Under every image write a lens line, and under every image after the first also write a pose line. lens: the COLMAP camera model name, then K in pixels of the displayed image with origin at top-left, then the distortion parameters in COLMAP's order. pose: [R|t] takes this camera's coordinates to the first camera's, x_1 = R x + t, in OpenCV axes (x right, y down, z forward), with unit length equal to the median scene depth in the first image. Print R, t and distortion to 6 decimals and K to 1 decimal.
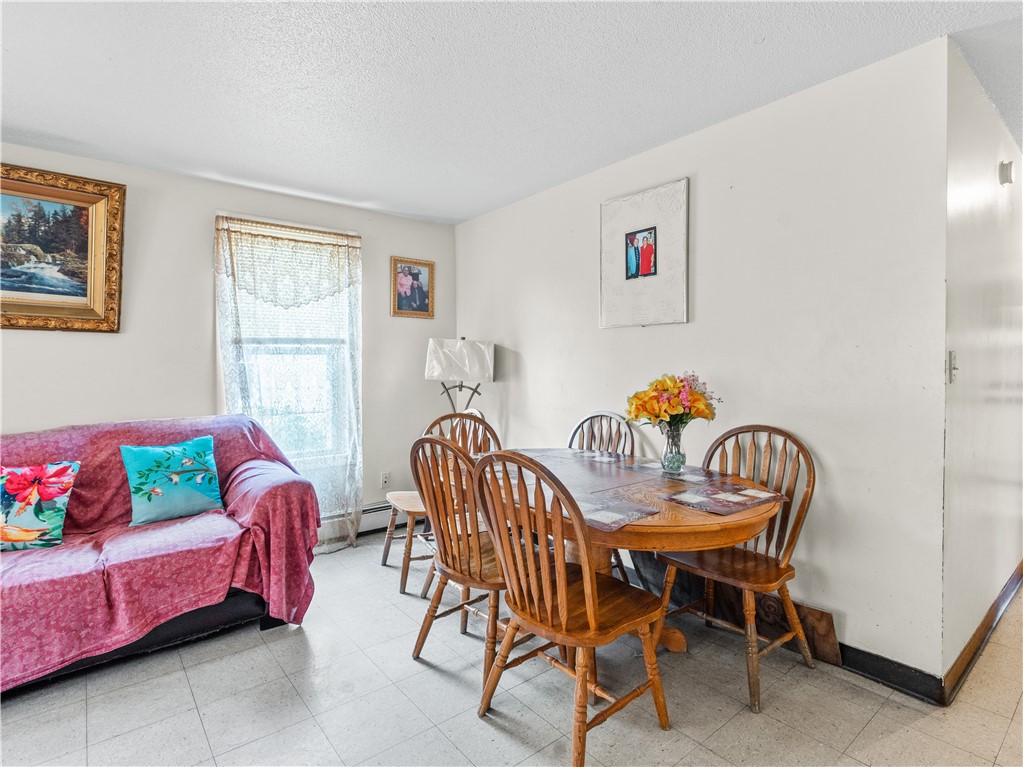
lens RADIAL K [[529.2, 0, 511.3], [0, 529.2, 381.4], [0, 0, 1]] dist [-0.001870, -0.000184]
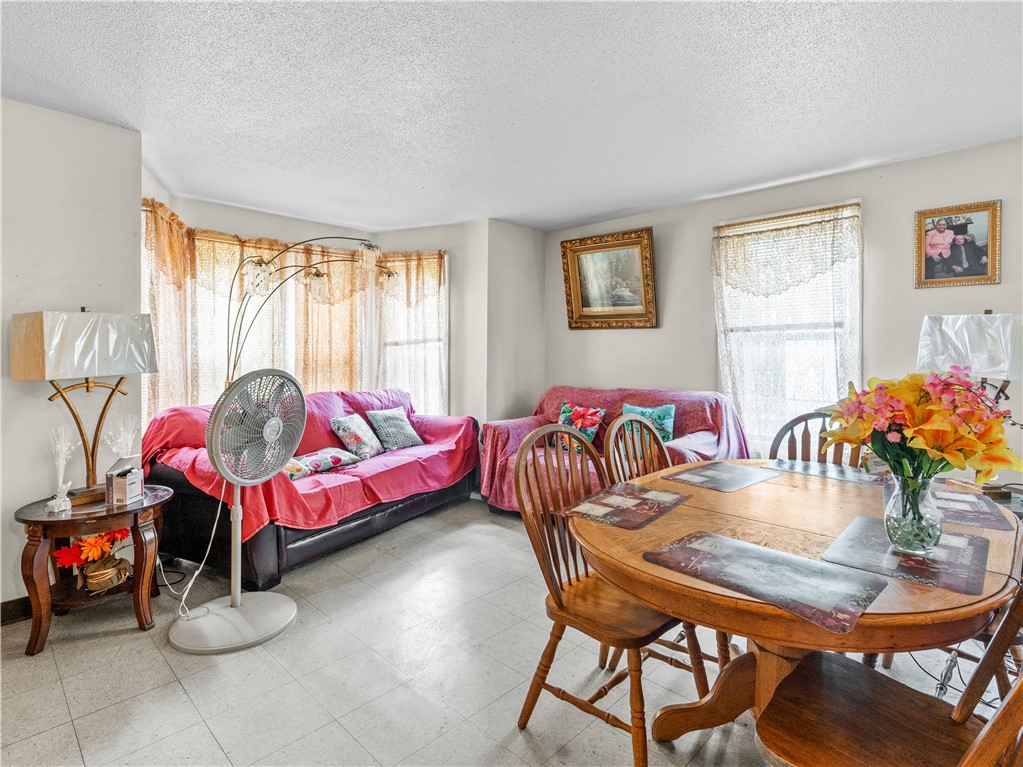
lens RADIAL K [[529.2, 0, 510.9], [0, 529.2, 379.4], [0, 0, 1]] dist [-0.001870, -0.000184]
pose [[0.129100, 0.058761, -0.989889, 0.510442], [-0.030035, 0.998016, 0.055326, -0.015633], [0.991177, 0.022589, 0.130609, 0.328403]]
